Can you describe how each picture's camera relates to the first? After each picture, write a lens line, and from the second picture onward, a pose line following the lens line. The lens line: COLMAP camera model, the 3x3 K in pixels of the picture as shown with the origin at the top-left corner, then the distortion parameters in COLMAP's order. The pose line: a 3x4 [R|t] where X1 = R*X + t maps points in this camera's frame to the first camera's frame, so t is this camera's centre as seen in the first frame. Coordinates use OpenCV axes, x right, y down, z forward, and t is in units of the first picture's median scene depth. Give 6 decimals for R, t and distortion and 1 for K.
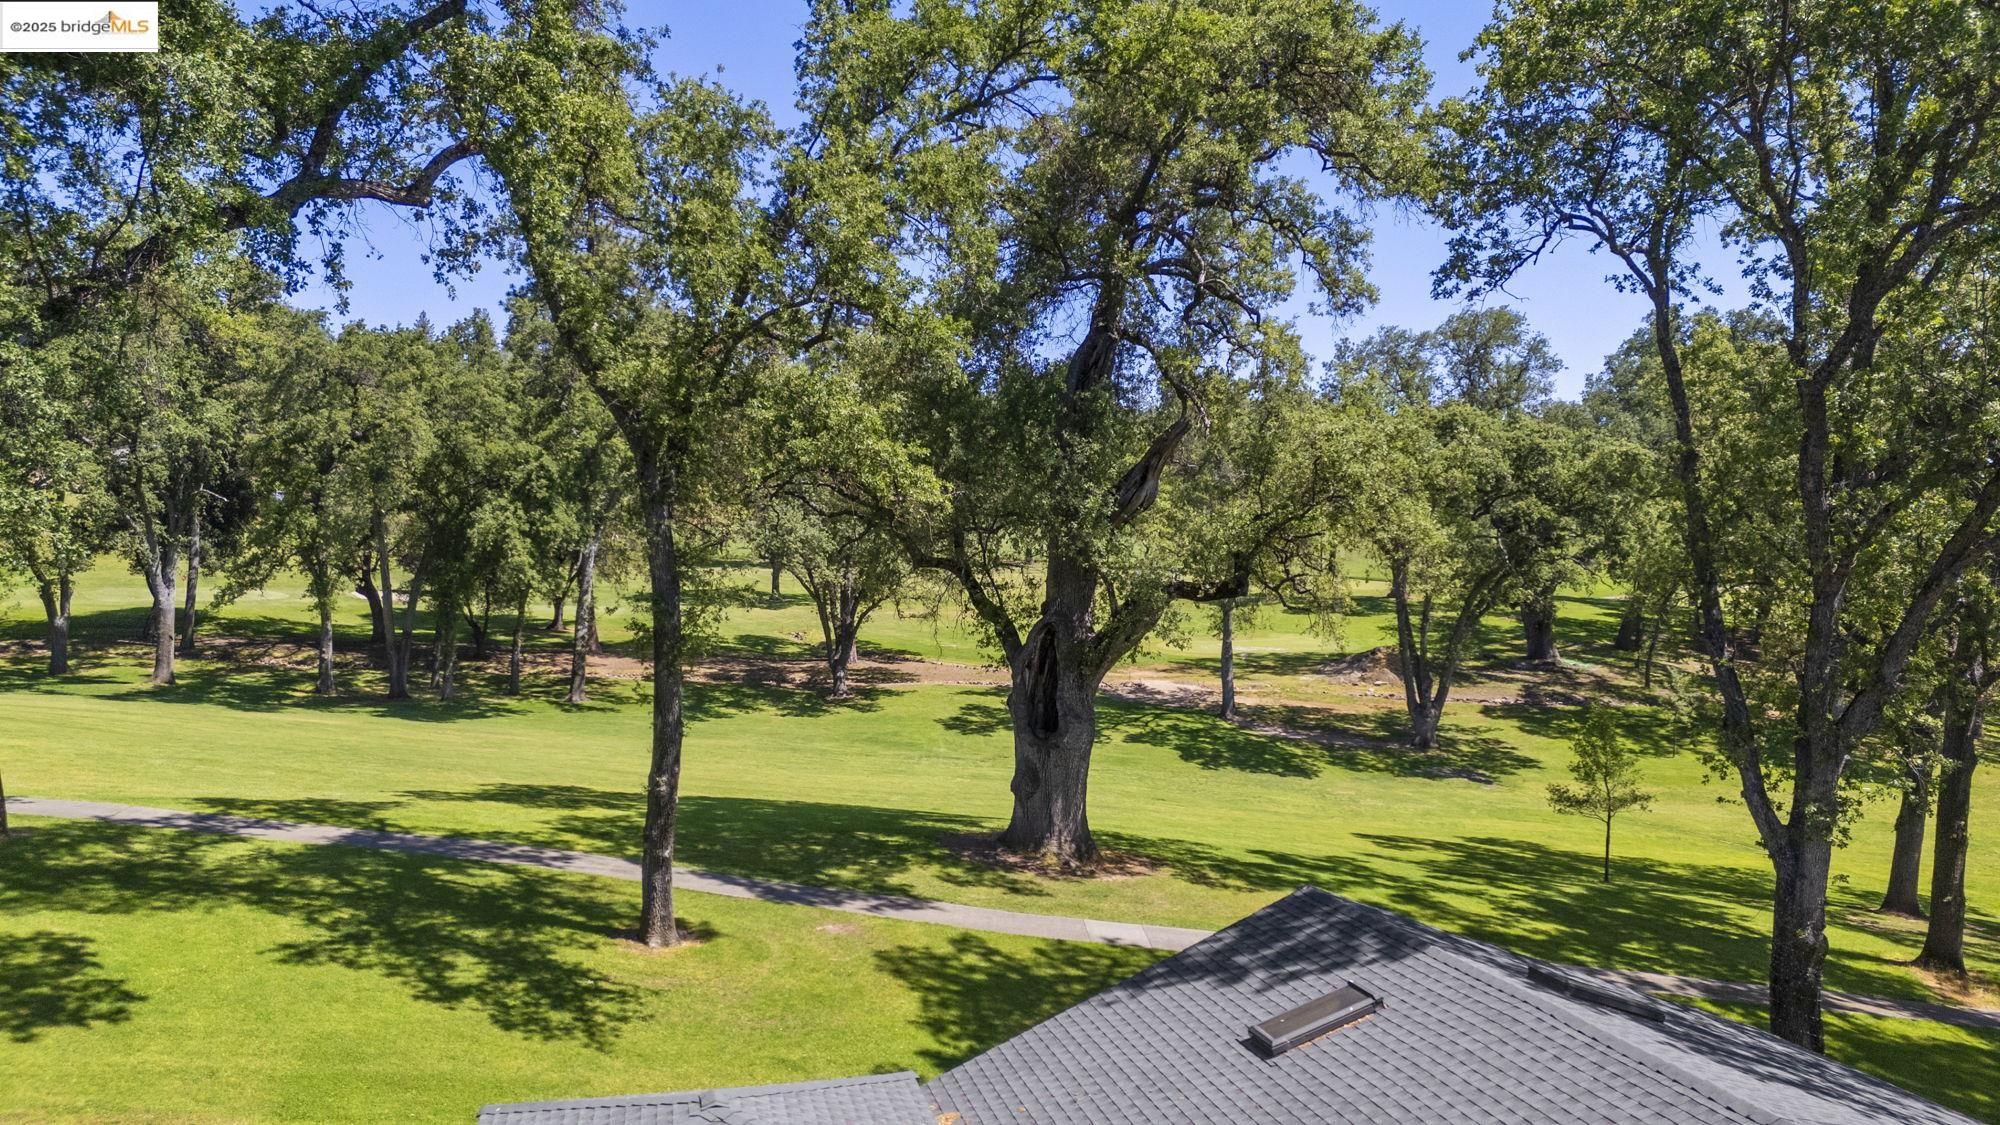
lens RADIAL K [[1471.5, 0, 1000.0], [0, 1471.5, 562.5], [0, 0, 1]] dist [0.111157, -0.114836]
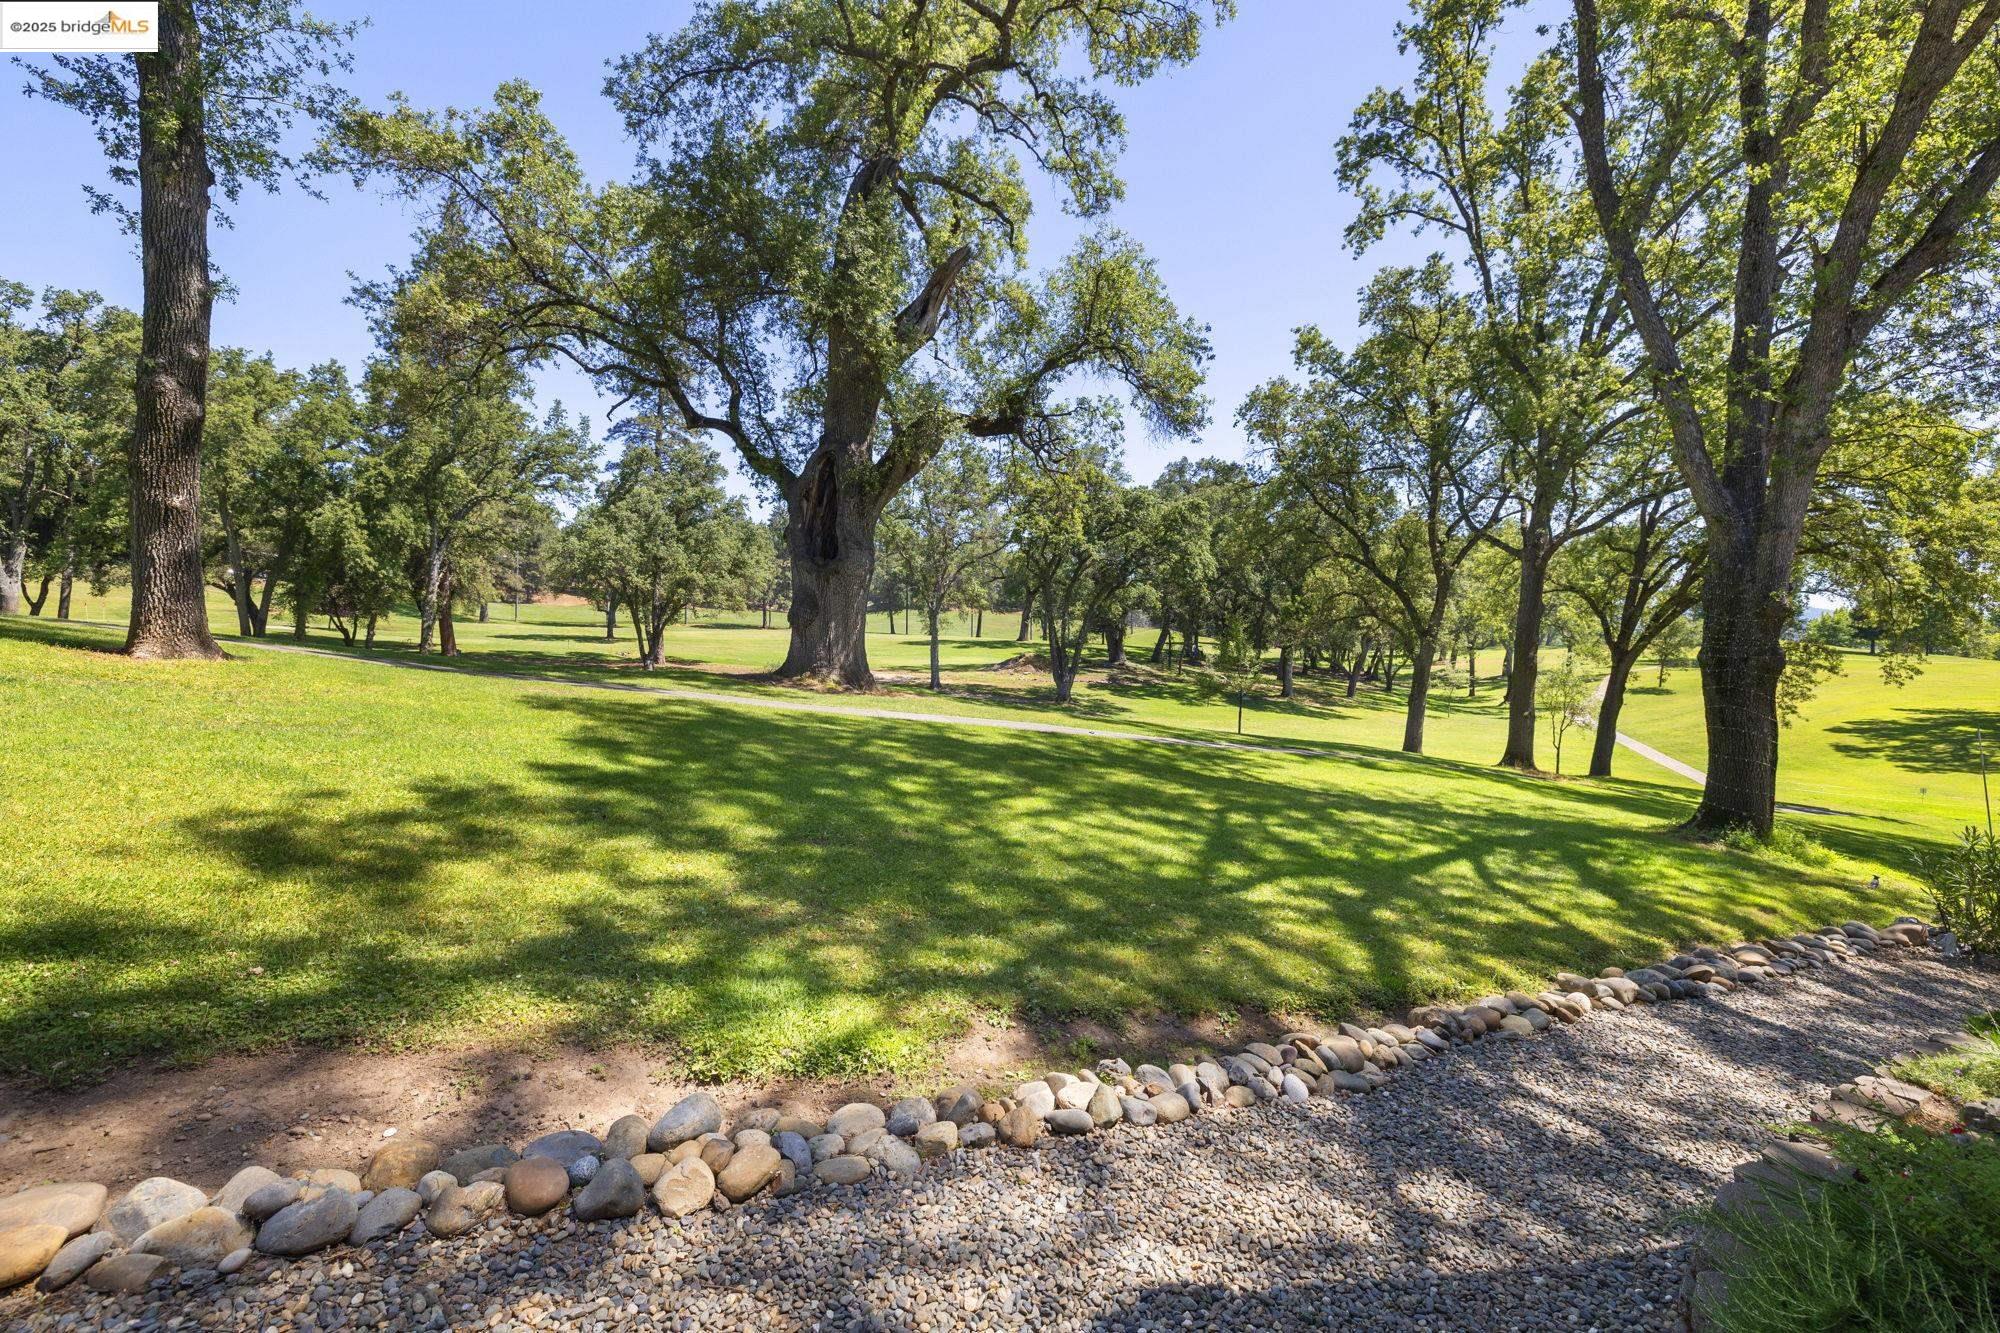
lens RADIAL K [[838.4, 0, 1010.0], [0, 838.4, 662.1], [0, 0, 1]] dist [0.000181, 0.000331]
pose [[0.961950, 0.000022, 0.273226, -0.000898], [-0.002121, 0.999970, 0.007387, 0.083159], [-0.273218, -0.007685, 0.961921, 0.201178]]
